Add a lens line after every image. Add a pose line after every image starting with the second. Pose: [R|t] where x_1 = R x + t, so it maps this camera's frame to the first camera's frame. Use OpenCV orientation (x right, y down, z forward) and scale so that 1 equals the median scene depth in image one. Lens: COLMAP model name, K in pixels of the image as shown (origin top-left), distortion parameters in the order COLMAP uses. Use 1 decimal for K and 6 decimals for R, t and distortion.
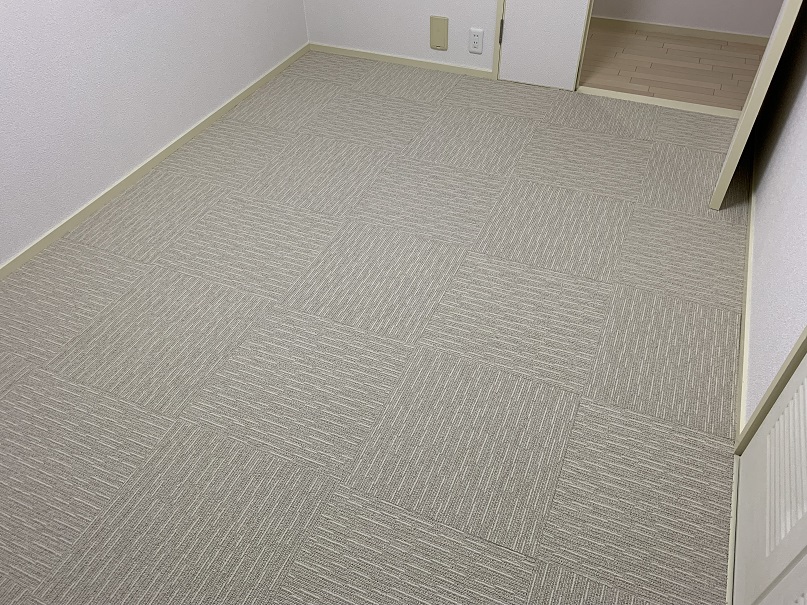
lens RADIAL K [[621.1, 0, 408.4], [0, 621.1, 301.6], [0, 0, 1]] dist [0.037192, -0.049588]
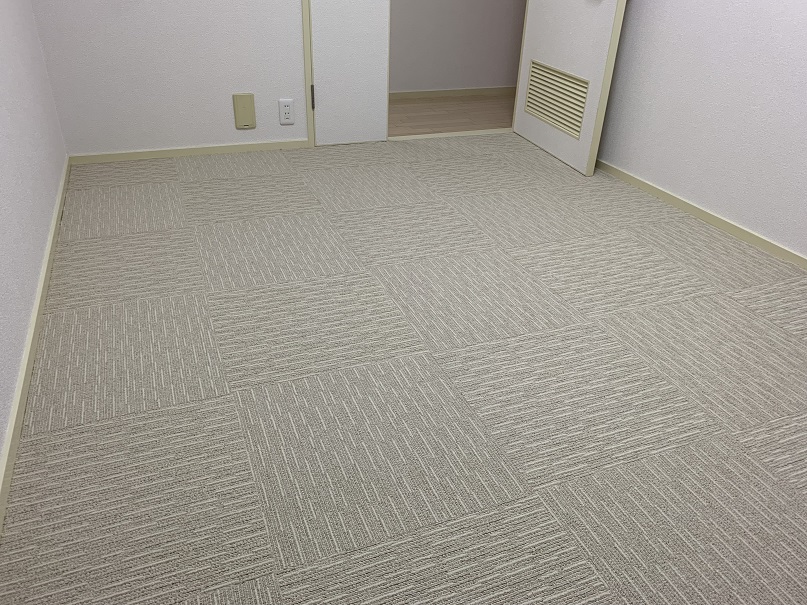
lens RADIAL K [[621.1, 0, 408.4], [0, 621.1, 301.6], [0, 0, 1]] dist [0.037192, -0.049588]
pose [[0.700737, -0.318228, 0.638512, -0.511106], [0.457034, 0.887473, -0.059265, -0.015937], [-0.547802, 0.333351, 0.767326, 0.279696]]
